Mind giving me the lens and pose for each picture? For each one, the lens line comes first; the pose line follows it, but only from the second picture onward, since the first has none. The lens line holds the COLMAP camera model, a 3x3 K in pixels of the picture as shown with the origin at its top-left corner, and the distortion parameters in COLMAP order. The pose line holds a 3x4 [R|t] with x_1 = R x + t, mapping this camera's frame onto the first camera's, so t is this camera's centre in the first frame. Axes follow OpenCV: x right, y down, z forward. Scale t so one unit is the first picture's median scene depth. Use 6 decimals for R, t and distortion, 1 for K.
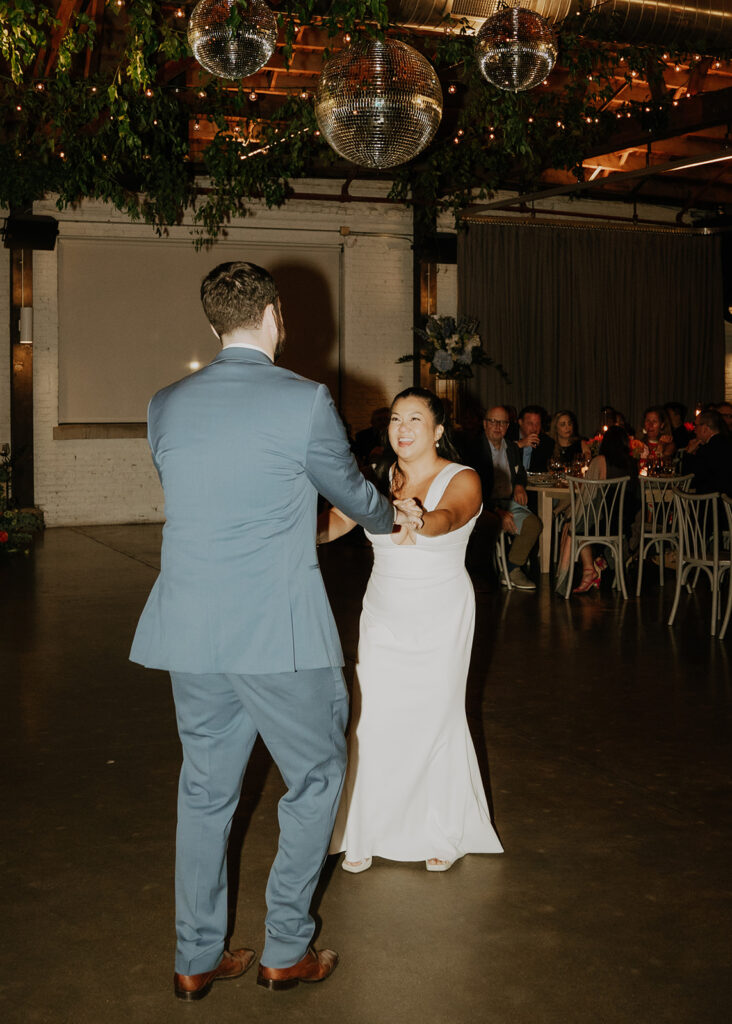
lens RADIAL K [[1434.4, 0, 367.5], [0, 1434.4, 448.0], [0, 0, 1]] dist [-0.191316, 0.134372]
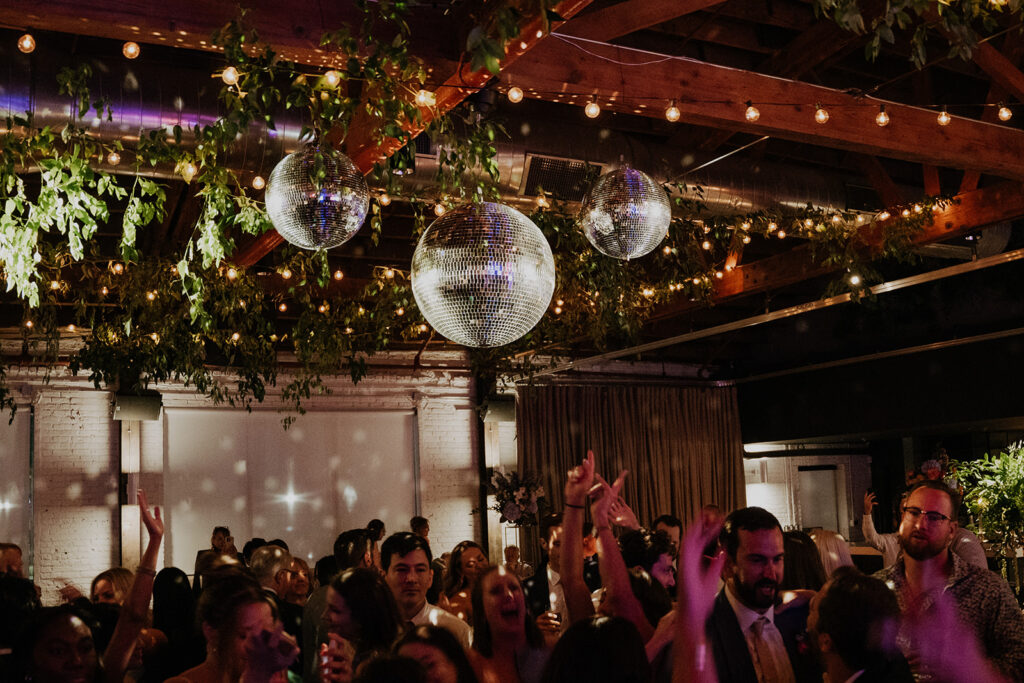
lens RADIAL K [[1081.5, 0, 512.0], [0, 1081.5, 341.5], [0, 0, 1]] dist [-0.173918, 0.113535]
pose [[0.995960, -0.026592, 0.085771, -0.015172], [0.042246, 0.981598, -0.186229, -0.033789], [-0.079240, 0.189100, 0.978755, 0.154632]]
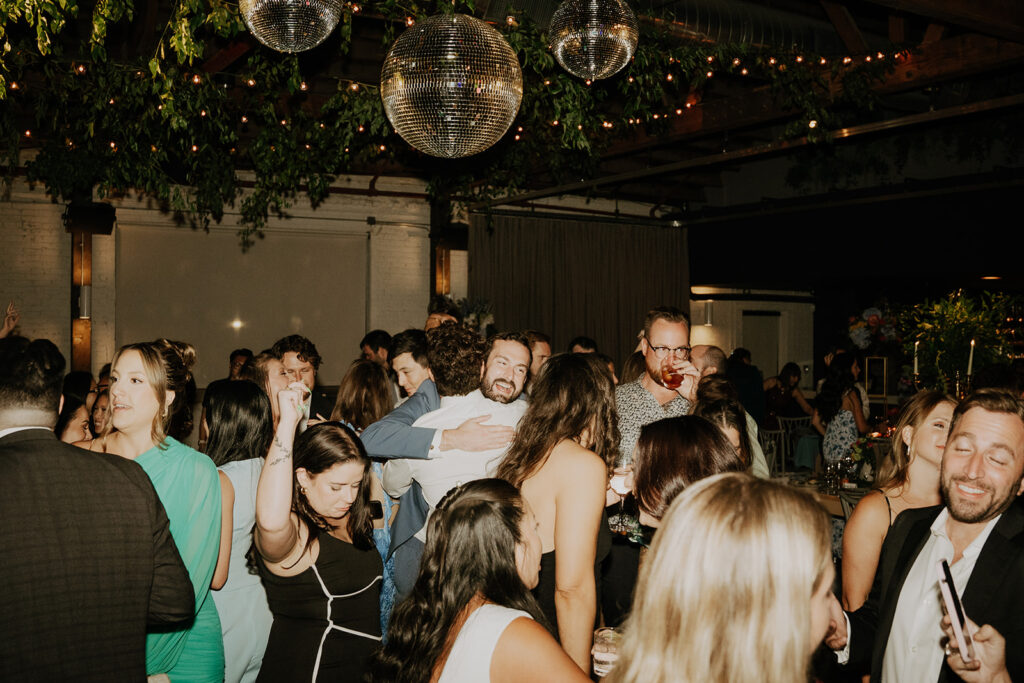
lens RADIAL K [[1081.5, 0, 512.0], [0, 1081.5, 341.5], [0, 0, 1]] dist [-0.173918, 0.113535]
pose [[0.991246, 0.002660, 0.132004, -0.019960], [0.002332, 0.999288, -0.037646, -0.024665], [-0.132010, 0.037625, 0.990534, 0.147409]]
